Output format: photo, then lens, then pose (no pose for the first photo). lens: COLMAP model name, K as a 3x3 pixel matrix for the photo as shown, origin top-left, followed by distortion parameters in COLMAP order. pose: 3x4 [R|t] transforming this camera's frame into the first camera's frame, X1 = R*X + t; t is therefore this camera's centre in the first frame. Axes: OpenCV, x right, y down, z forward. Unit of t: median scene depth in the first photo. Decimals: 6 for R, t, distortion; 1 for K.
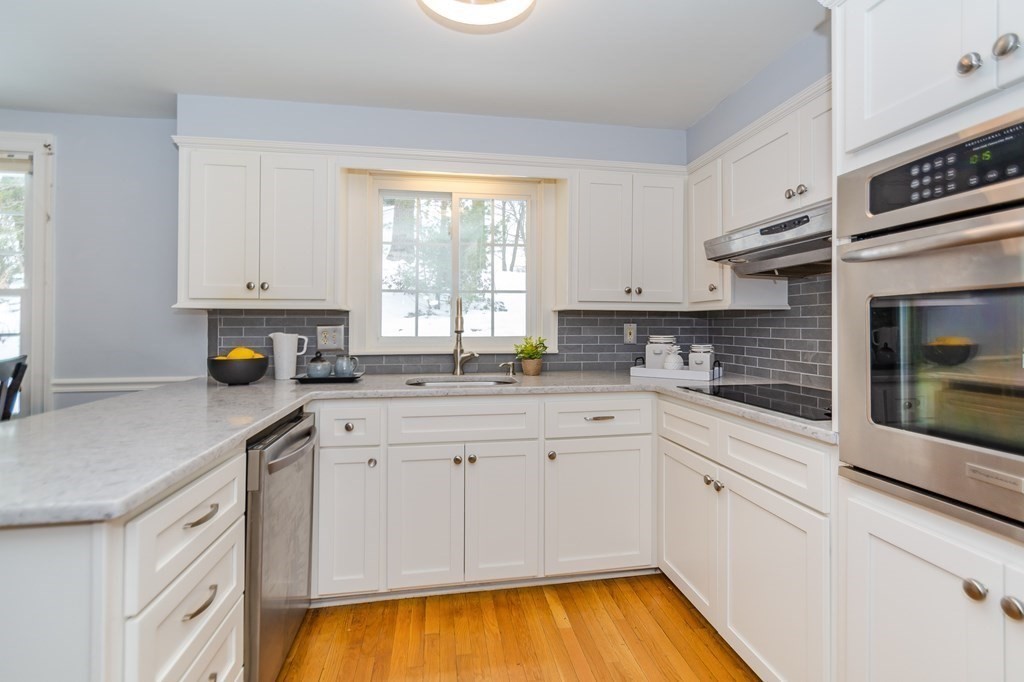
lens RADIAL K [[489.6, 0, 523.2], [0, 489.6, 316.8], [0, 0, 1]] dist [-0.003551, -0.000626]
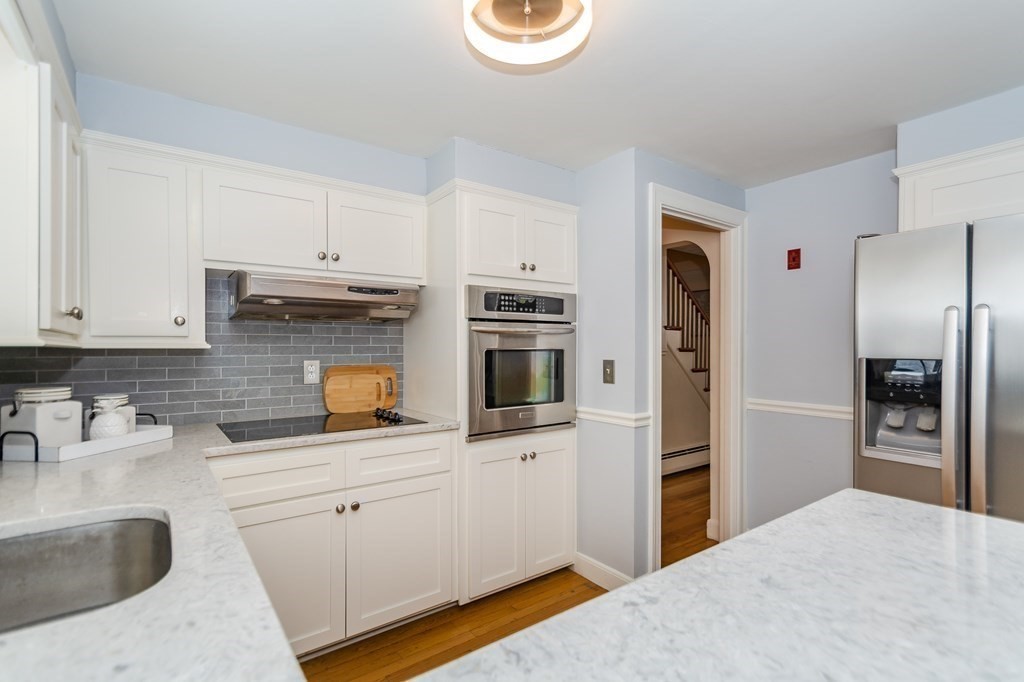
lens RADIAL K [[478.0, 0, 514.4], [0, 478.0, 350.3], [0, 0, 1]] dist [0.002060, 0.000889]
pose [[-0.438193, -0.002722, 0.898877, -0.569876], [-0.013952, 0.999896, -0.003774, -0.015497], [-0.898773, -0.014195, -0.438185, 0.856789]]
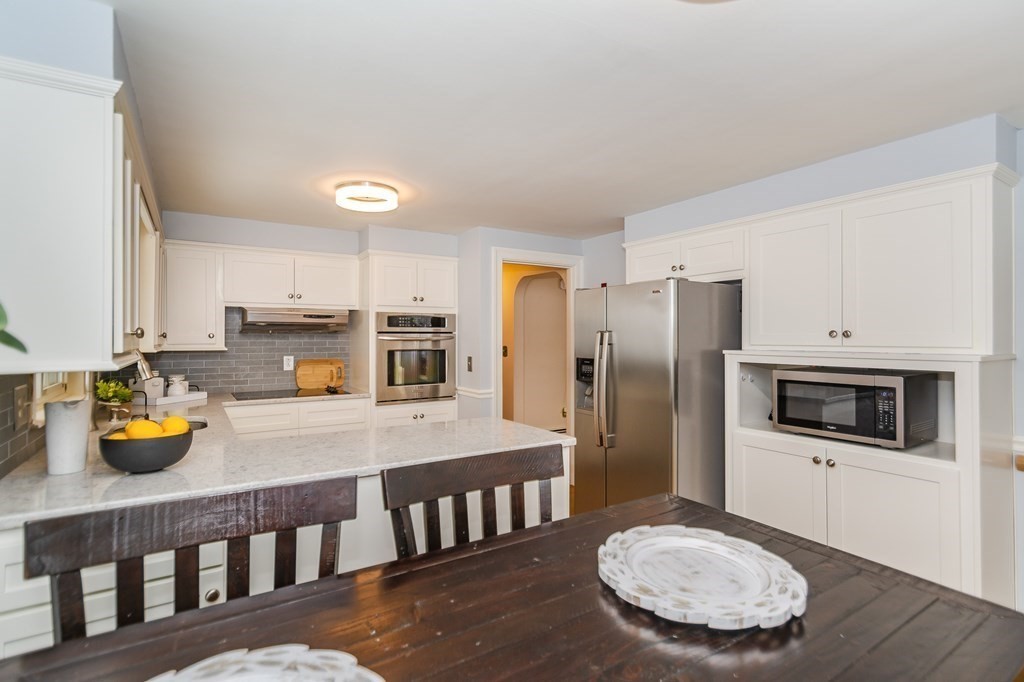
lens RADIAL K [[488.9, 0, 512.4], [0, 488.9, 334.2], [0, 0, 1]] dist [0.000407, 0.000146]
pose [[-0.382641, 0.008824, 0.923855, -1.369352], [-0.015889, 0.999744, -0.016130, -0.054739], [-0.923760, -0.020852, -0.382403, 0.726355]]
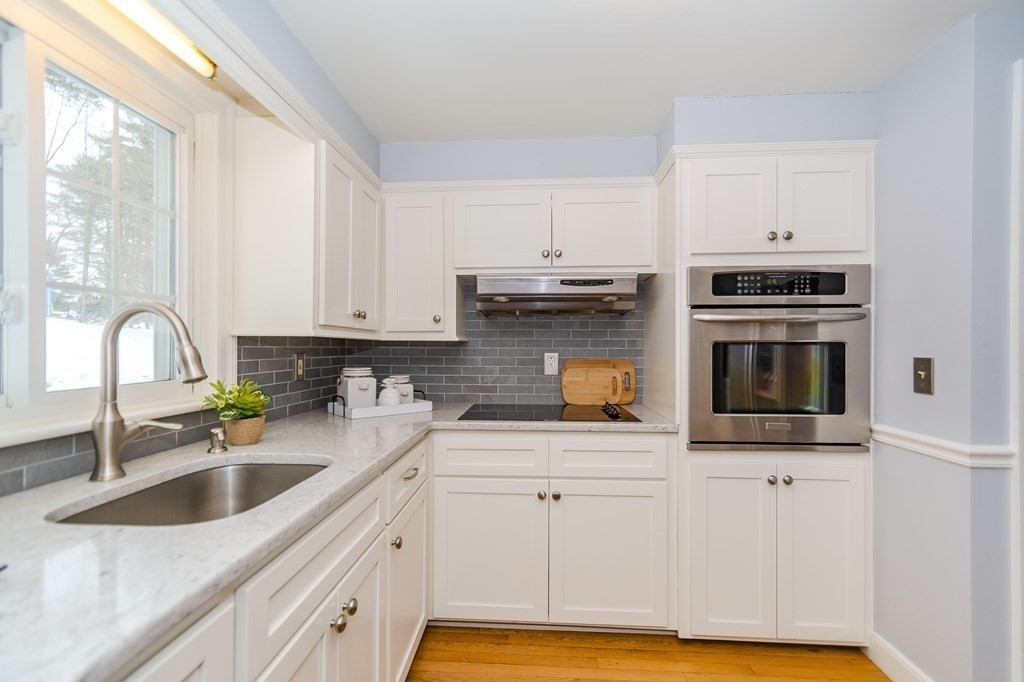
lens RADIAL K [[456.8, 0, 513.5], [0, 456.8, 346.1], [0, 0, 1]] dist [0.005256, 0.000595]
pose [[0.237210, 0.001796, 0.971457, -0.502545], [-0.019402, 0.999808, 0.002889, -0.008530], [-0.971265, -0.019533, 0.237199, 0.625682]]
